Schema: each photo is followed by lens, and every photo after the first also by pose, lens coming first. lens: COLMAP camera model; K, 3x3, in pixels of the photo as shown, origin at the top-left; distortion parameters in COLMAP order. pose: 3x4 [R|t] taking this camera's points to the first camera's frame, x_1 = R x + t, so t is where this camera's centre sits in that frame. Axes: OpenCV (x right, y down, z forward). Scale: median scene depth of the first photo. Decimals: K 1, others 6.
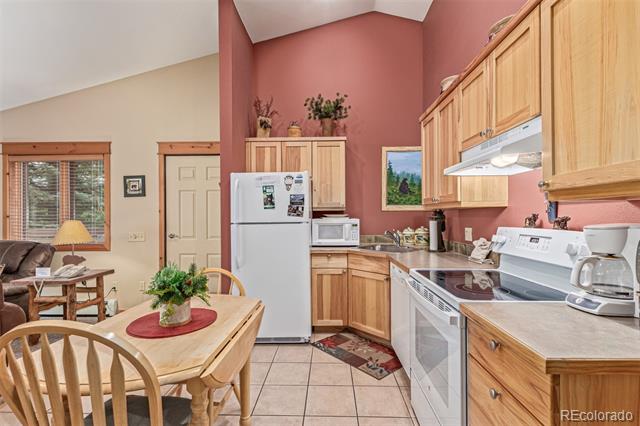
lens RADIAL K [[293.8, 0, 322.8], [0, 293.8, 216.5], [0, 0, 1]] dist [0.006080, -0.002635]
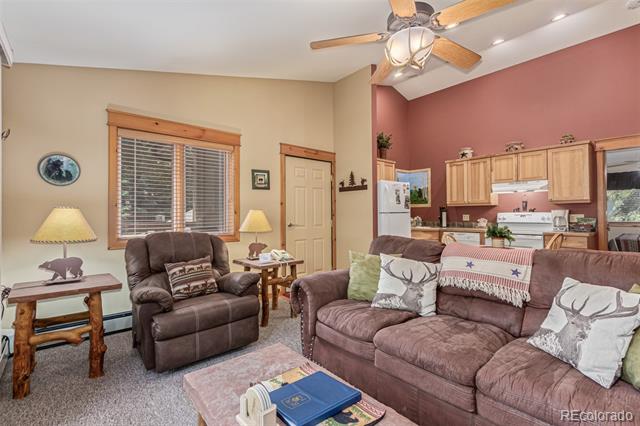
lens RADIAL K [[293.8, 0, 322.0], [0, 293.8, 210.7], [0, 0, 1]] dist [0.006080, -0.002635]
pose [[0.738904, 0.010841, 0.673723, -1.318257], [0.002715, 0.999815, -0.019066, 0.034667], [-0.673805, 0.015917, 0.738738, 0.063939]]
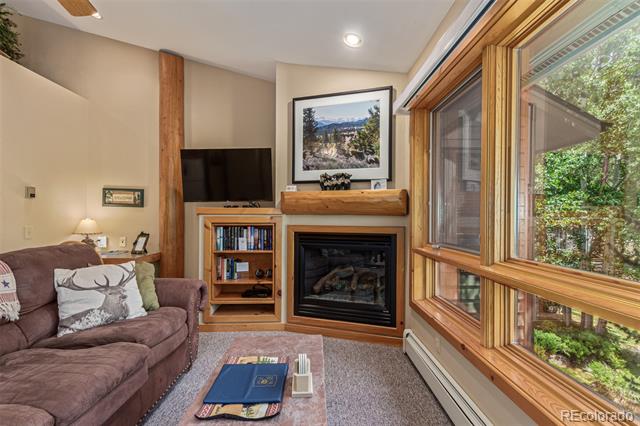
lens RADIAL K [[293.8, 0, 338.9], [0, 293.8, 217.3], [0, 0, 1]] dist [0.006080, -0.002635]
pose [[-0.997929, -0.005653, -0.064069, -1.216407], [-0.005245, 0.999965, -0.006536, 0.039672], [0.064104, -0.006186, -0.997924, 0.668620]]
